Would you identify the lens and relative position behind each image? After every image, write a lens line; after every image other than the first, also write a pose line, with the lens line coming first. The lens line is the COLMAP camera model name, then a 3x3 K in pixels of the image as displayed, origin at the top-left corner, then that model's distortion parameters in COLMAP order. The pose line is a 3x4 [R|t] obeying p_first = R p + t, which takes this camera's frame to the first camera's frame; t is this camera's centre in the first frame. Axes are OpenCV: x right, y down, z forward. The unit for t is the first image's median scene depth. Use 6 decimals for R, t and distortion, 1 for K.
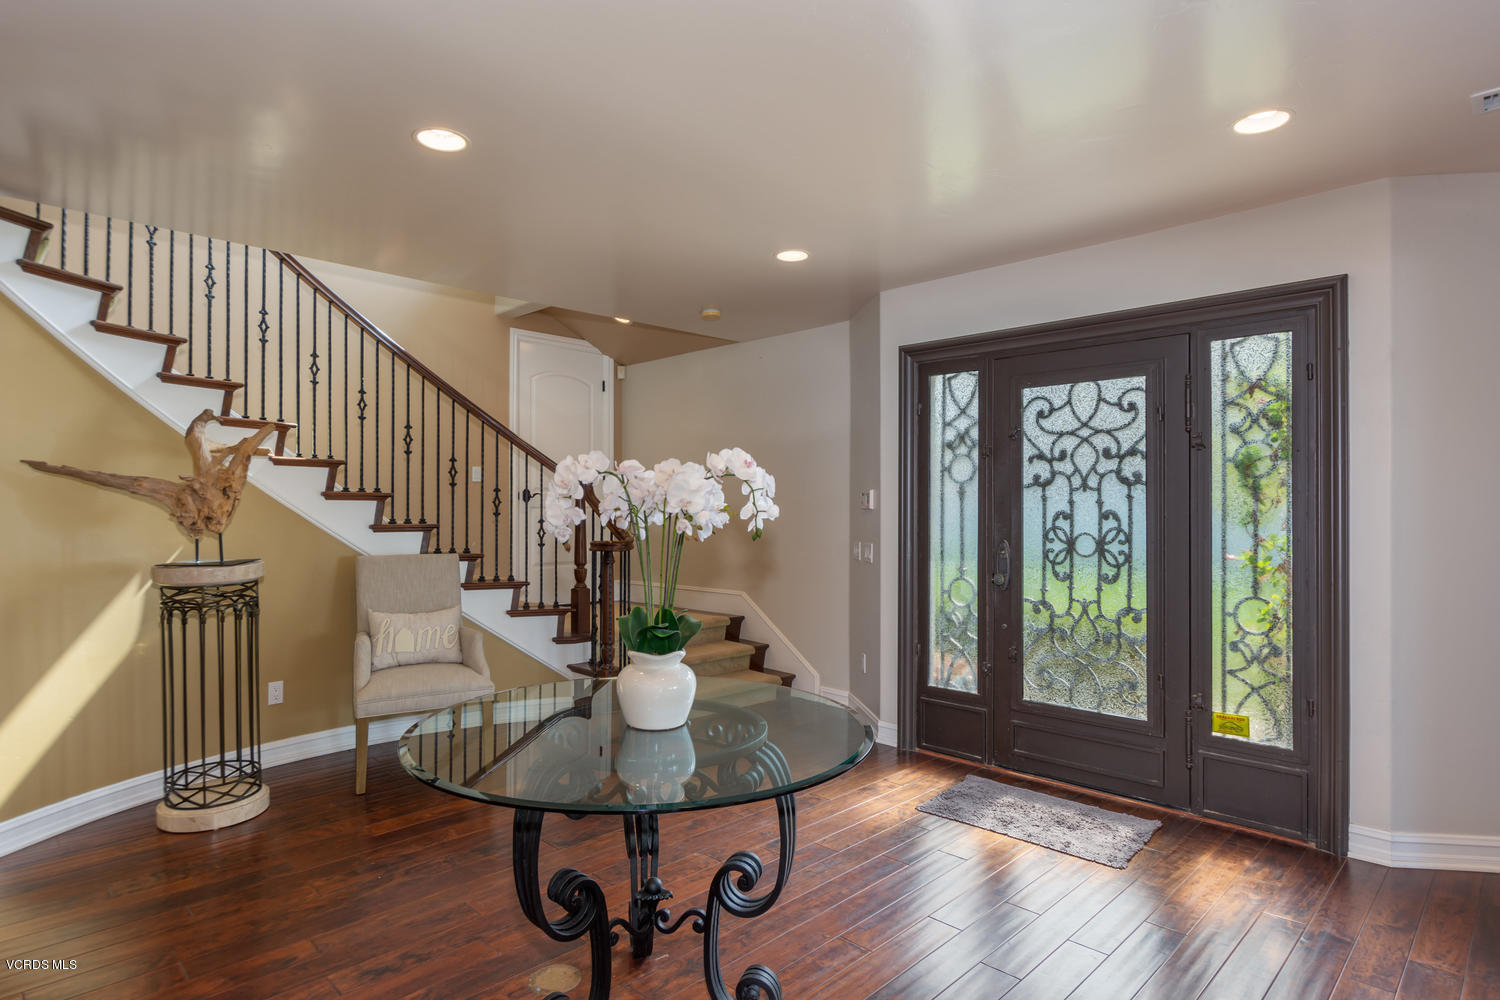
lens RADIAL K [[827.9, 0, 752.0], [0, 827.9, 499.3], [0, 0, 1]] dist [-0.001583, -0.002844]
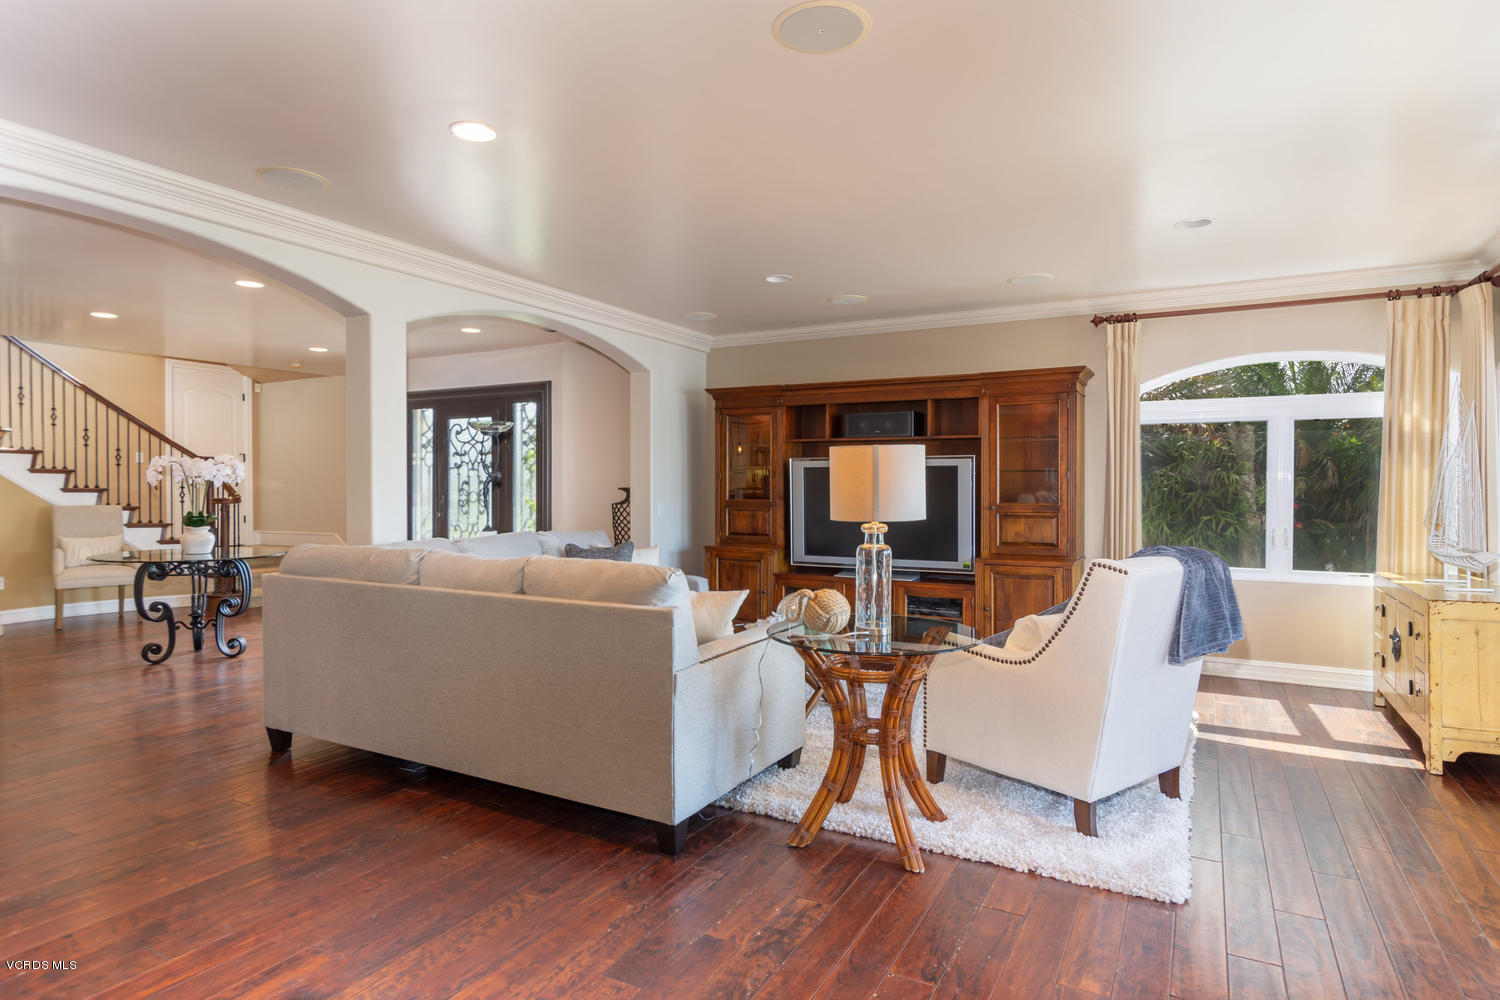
lens RADIAL K [[827.9, 0, 750.4], [0, 827.9, 499.9], [0, 0, 1]] dist [-0.001583, -0.002844]
pose [[0.959190, -0.003547, 0.282741, 0.421399], [-0.002768, 0.999756, 0.021934, 0.014095], [-0.282750, -0.021821, 0.958945, -1.036502]]
